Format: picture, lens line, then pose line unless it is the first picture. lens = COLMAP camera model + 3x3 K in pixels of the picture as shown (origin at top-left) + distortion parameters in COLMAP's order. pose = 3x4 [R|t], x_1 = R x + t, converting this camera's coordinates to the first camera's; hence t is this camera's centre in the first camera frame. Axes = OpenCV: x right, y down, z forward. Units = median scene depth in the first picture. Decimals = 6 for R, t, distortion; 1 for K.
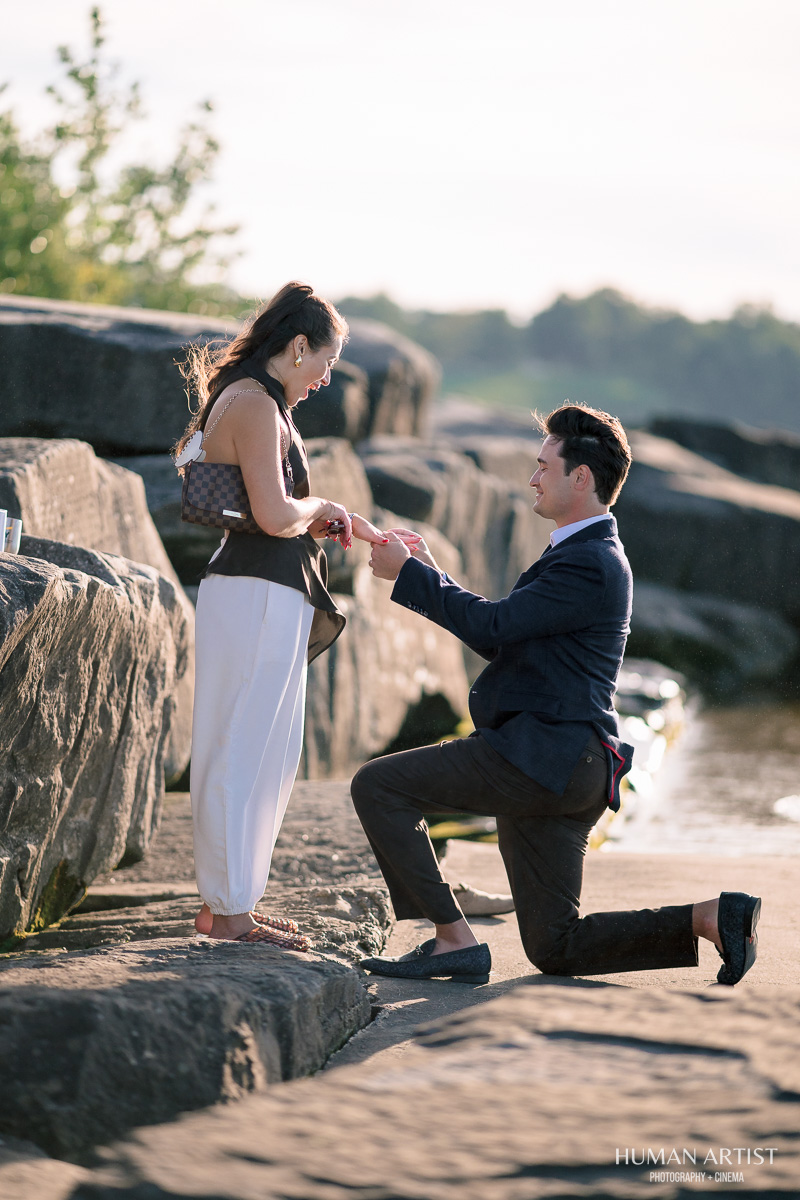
lens RADIAL K [[4173.8, 0, 400.0], [0, 4173.8, 600.0], [0, 0, 1]] dist [-0.041887, -0.285391]
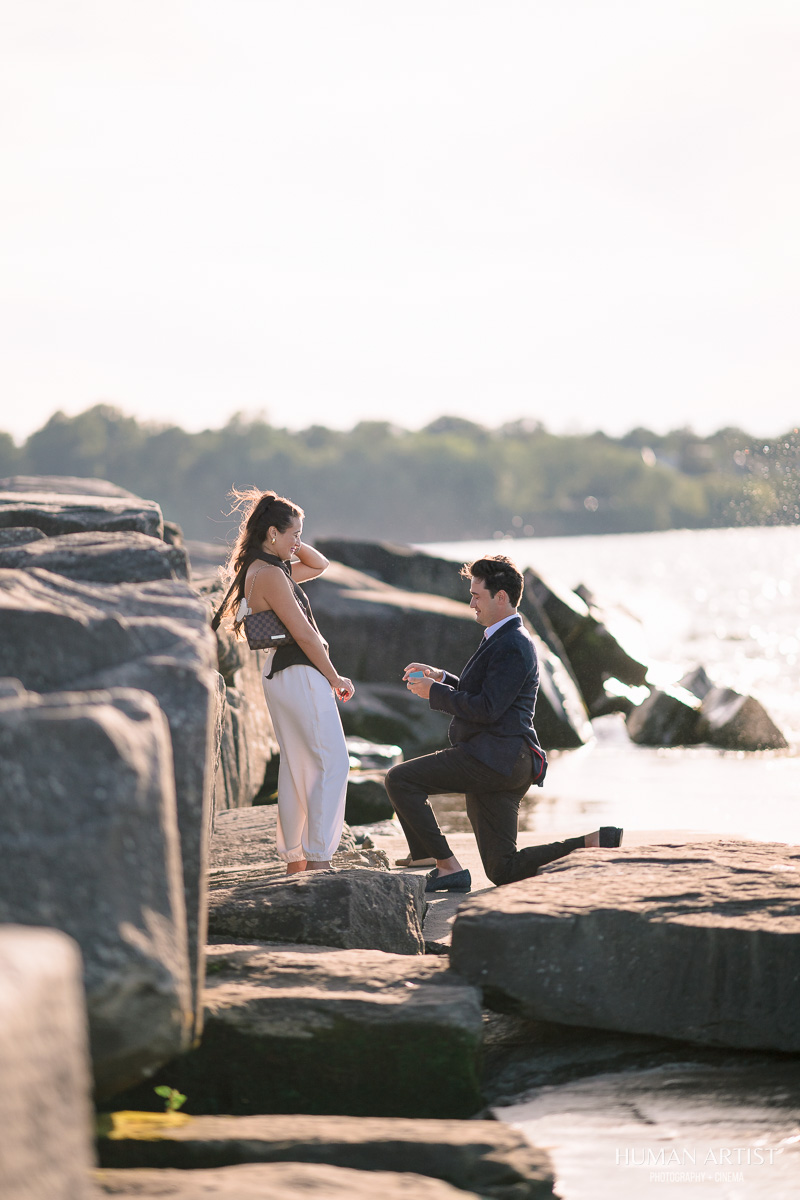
lens RADIAL K [[4173.8, 0, 400.0], [0, 4173.8, 600.0], [0, 0, 1]] dist [-0.041887, -0.285391]
pose [[0.990729, -0.064369, 0.119637, -0.205069], [0.067555, 0.997456, -0.022762, 0.009488], [-0.117868, 0.030633, 0.992557, -0.700233]]
